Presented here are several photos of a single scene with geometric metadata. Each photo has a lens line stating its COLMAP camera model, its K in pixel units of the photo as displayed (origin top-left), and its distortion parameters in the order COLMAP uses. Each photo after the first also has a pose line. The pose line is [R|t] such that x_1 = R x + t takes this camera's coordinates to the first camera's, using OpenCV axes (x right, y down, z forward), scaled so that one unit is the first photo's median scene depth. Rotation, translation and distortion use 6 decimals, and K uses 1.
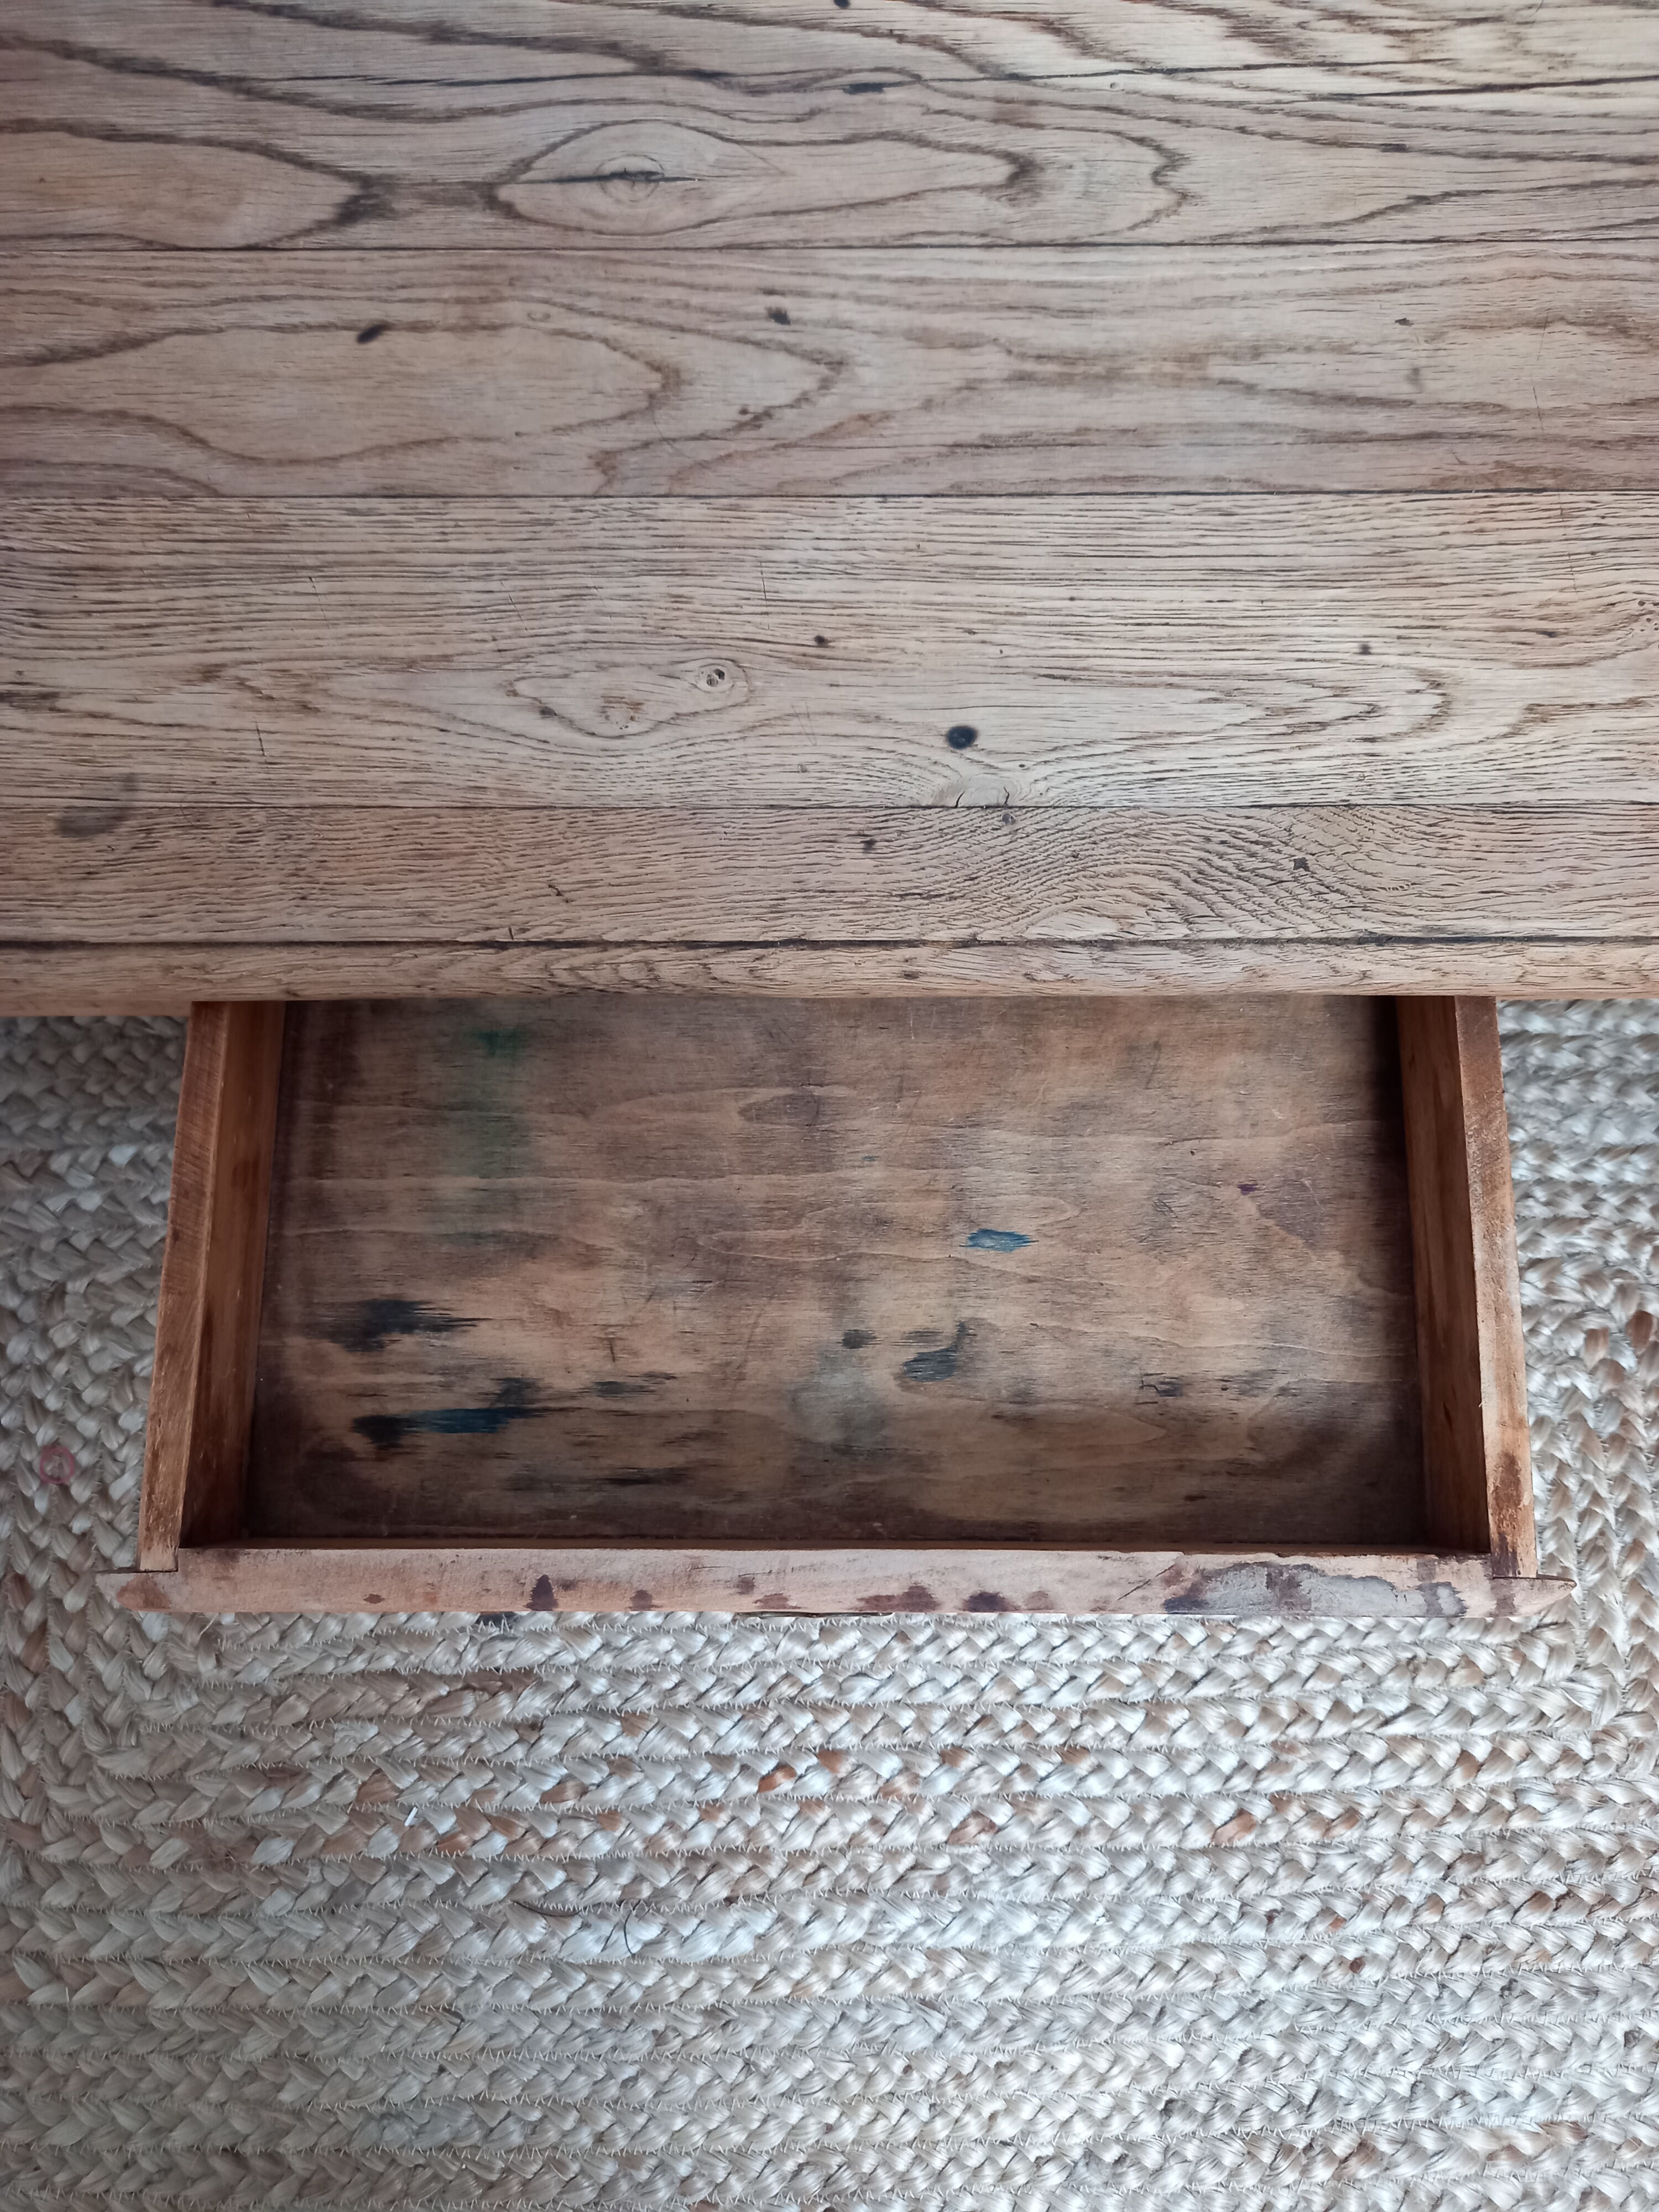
lens RADIAL K [[1634.0, 0, 829.6], [0, 1634.0, 1113.5], [0, 0, 1]] dist [0.025282, -0.009668]
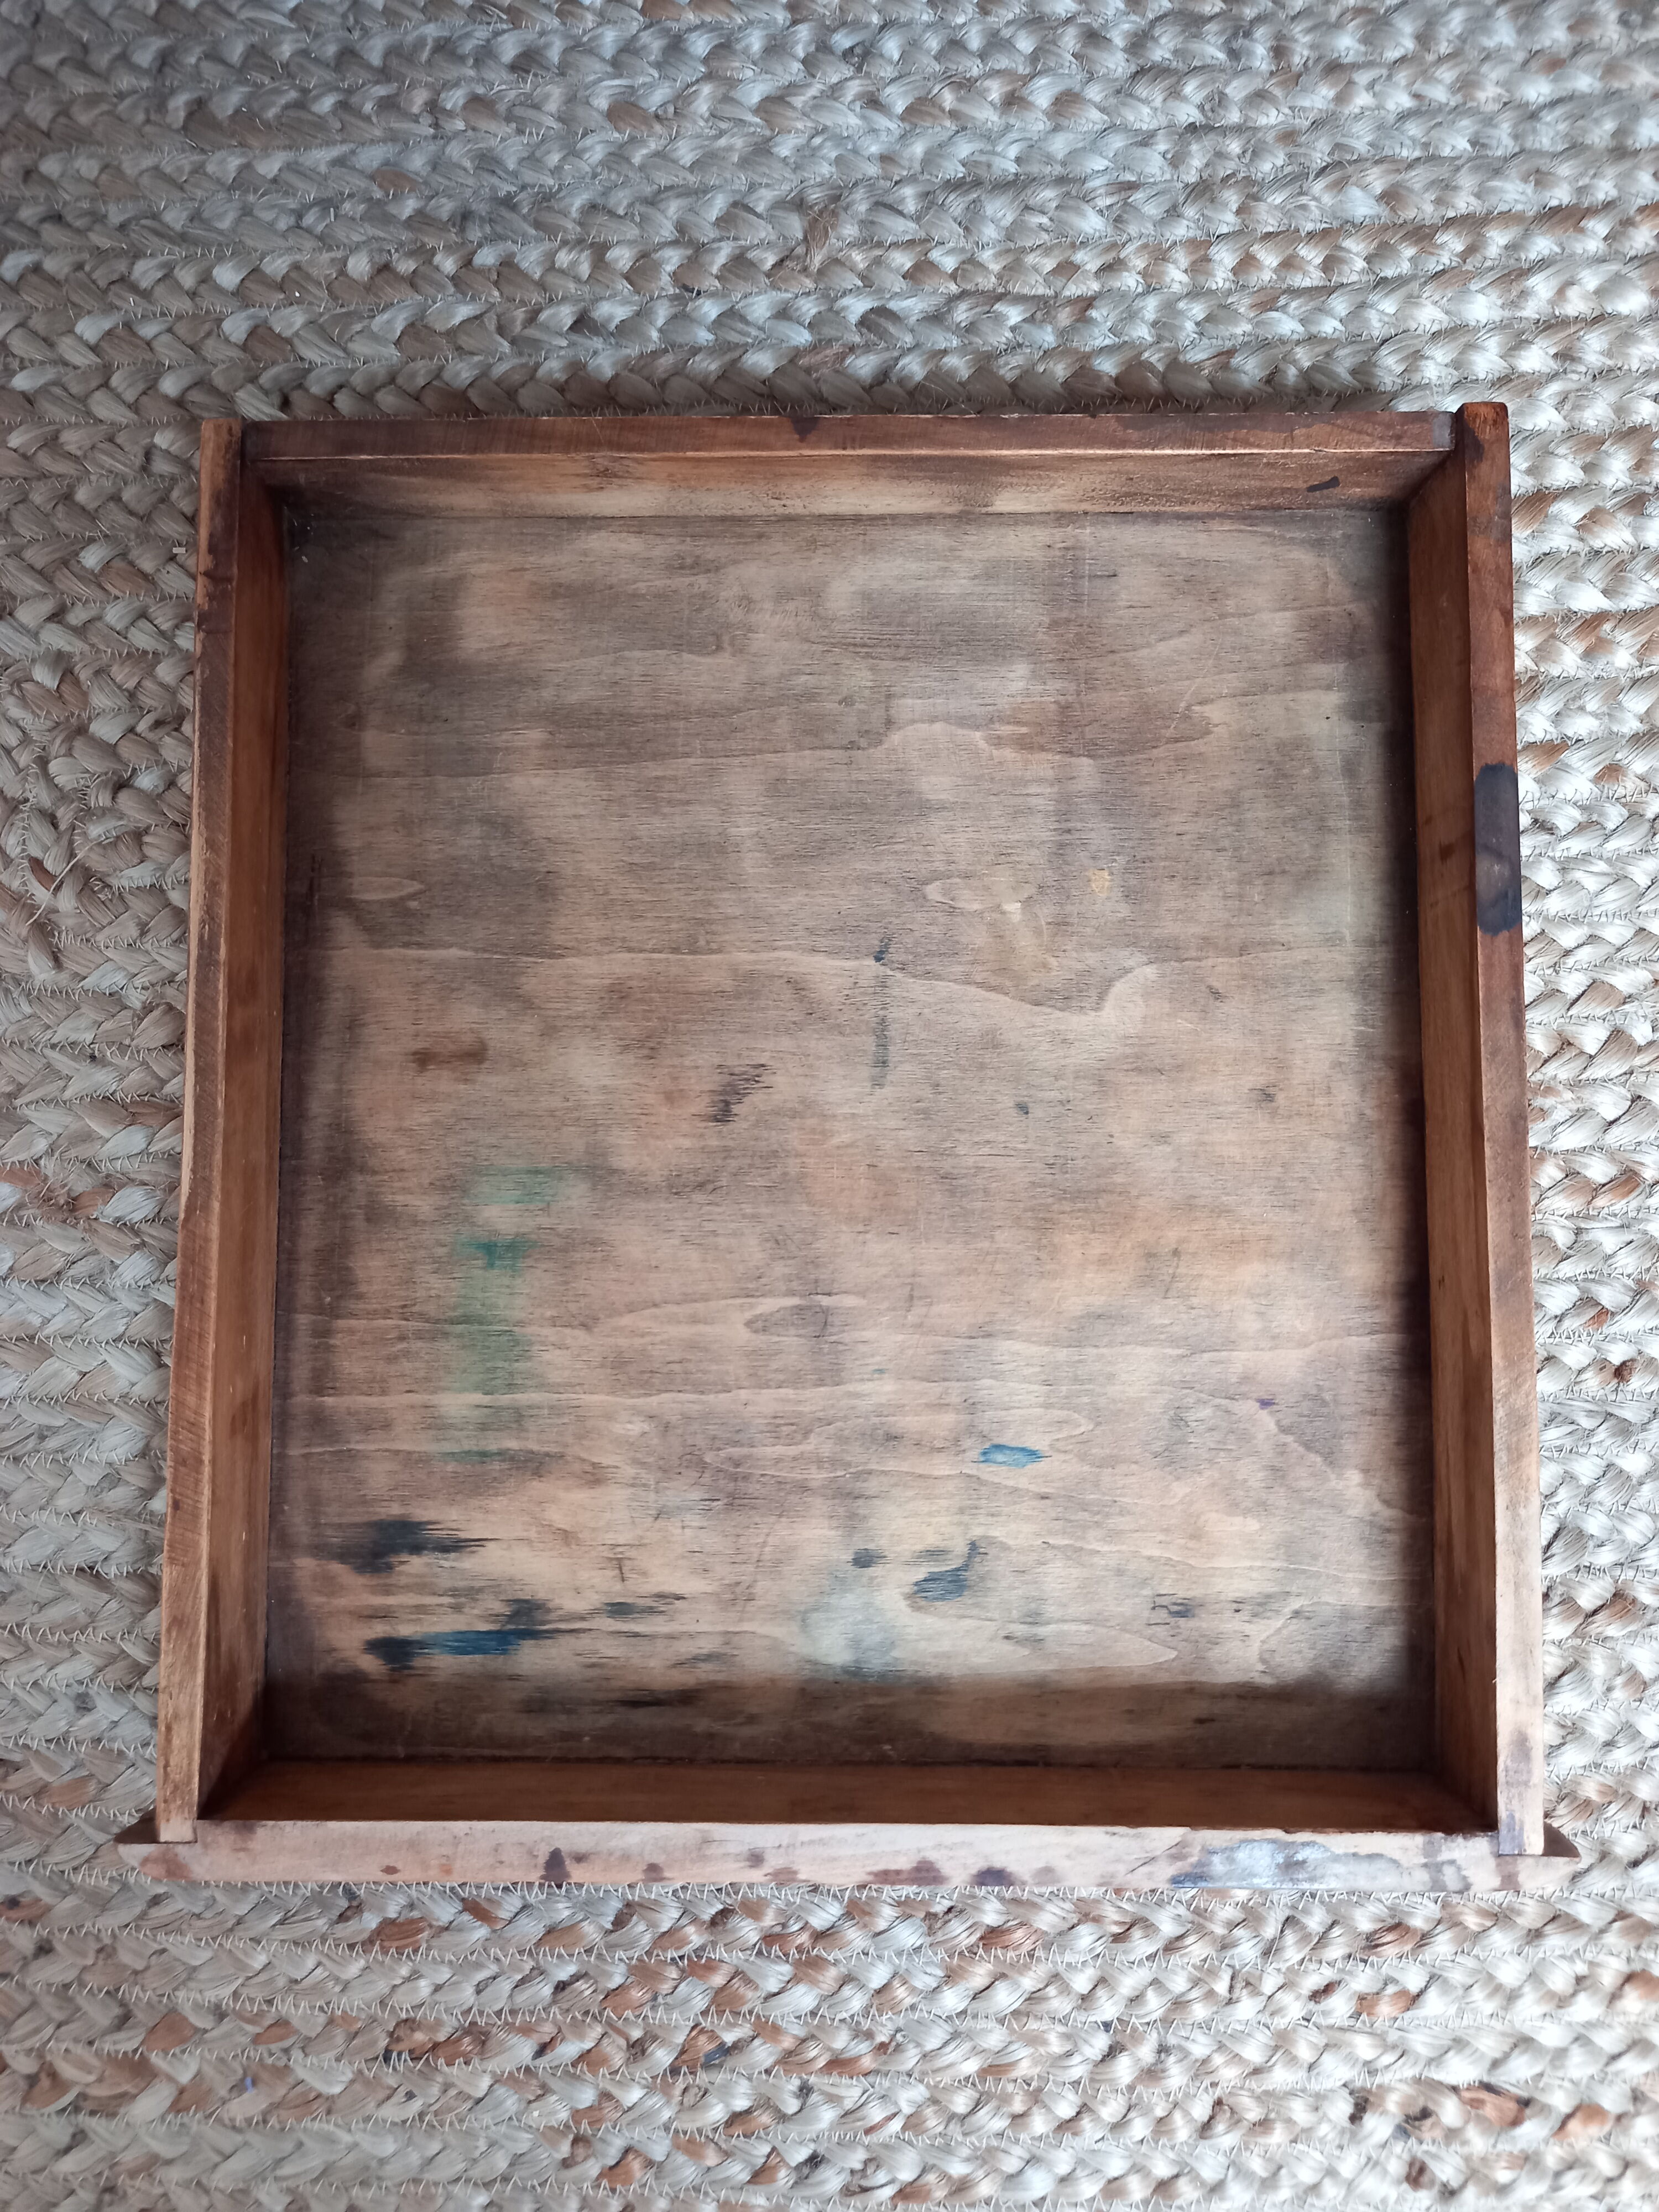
lens RADIAL K [[1634.0, 0, 830.3], [0, 1634.0, 1102.5], [0, 0, 1]] dist [0.025282, -0.009668]
pose [[0.999860, -0.005070, -0.015947, 0.011768], [0.007317, 0.989525, 0.144178, -0.279494], [0.015049, -0.144274, 0.989423, 0.055911]]
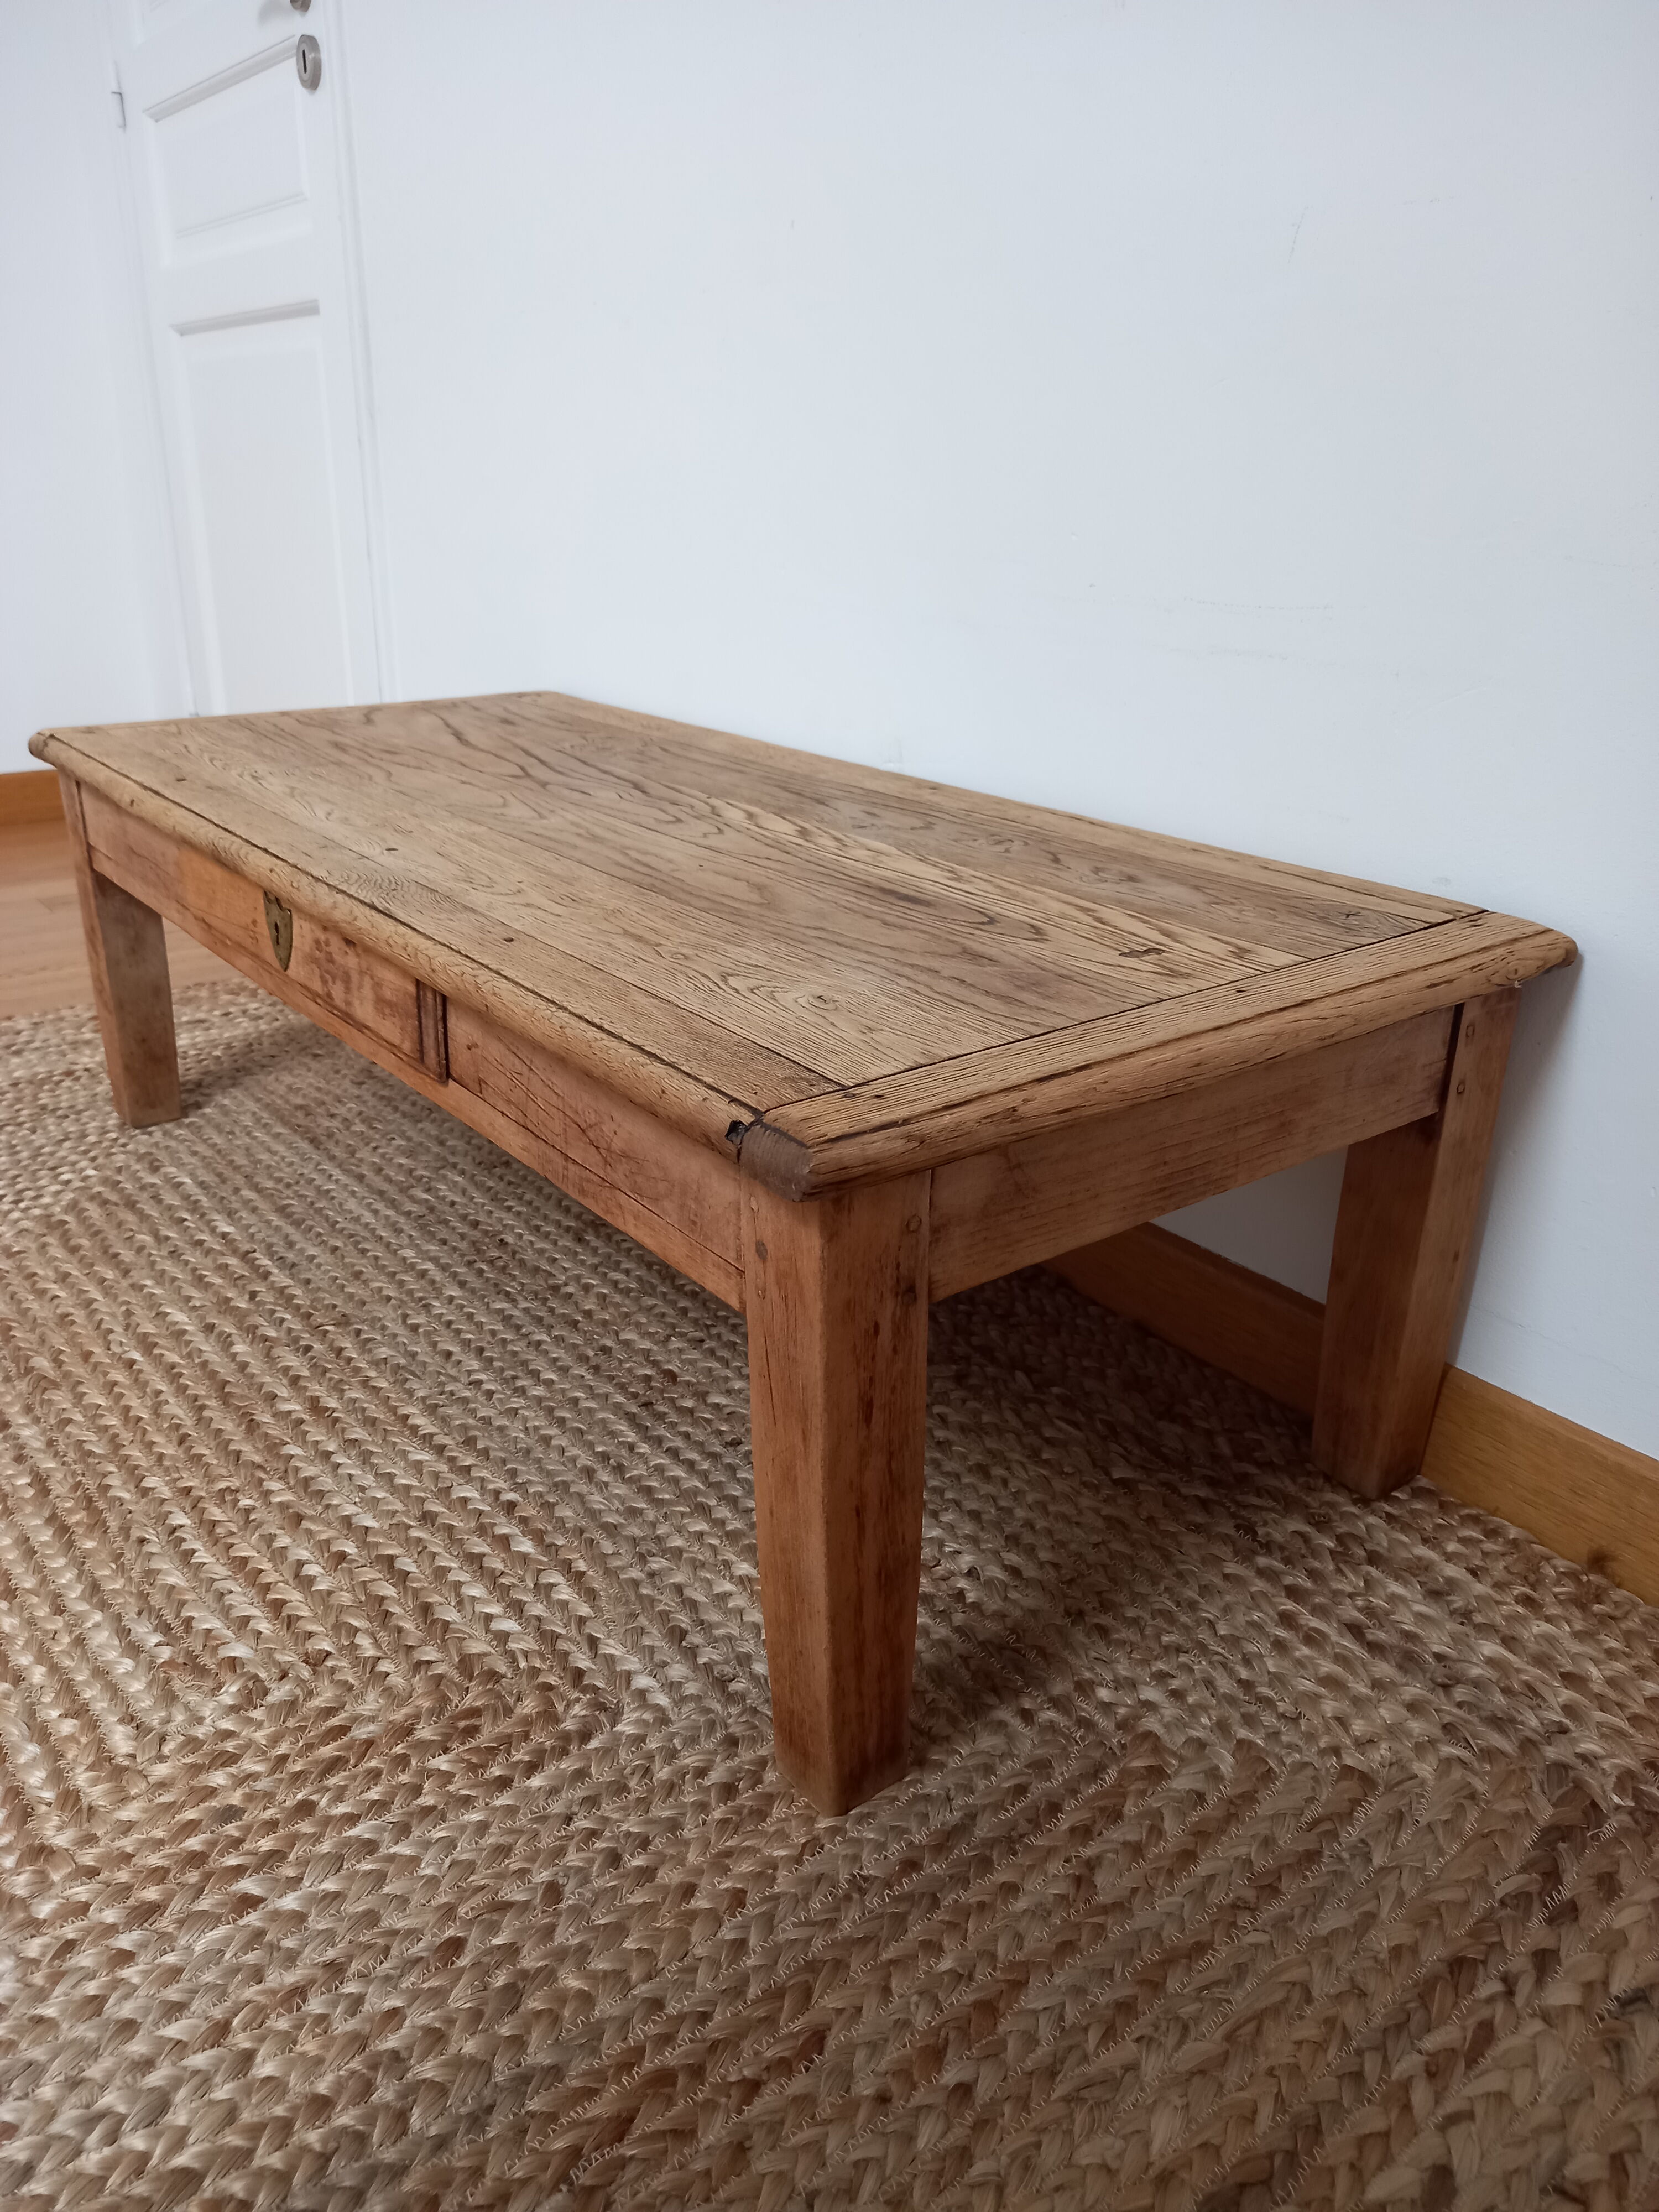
lens RADIAL K [[1634.0, 0, 836.9], [0, 1634.0, 1106.0], [0, 0, 1]] dist [0.025282, -0.009668]
pose [[0.606379, 0.304728, -0.734469, 2.333774], [-0.777752, 0.419581, -0.468032, 0.509846], [0.165547, 0.855040, 0.491428, 0.365587]]
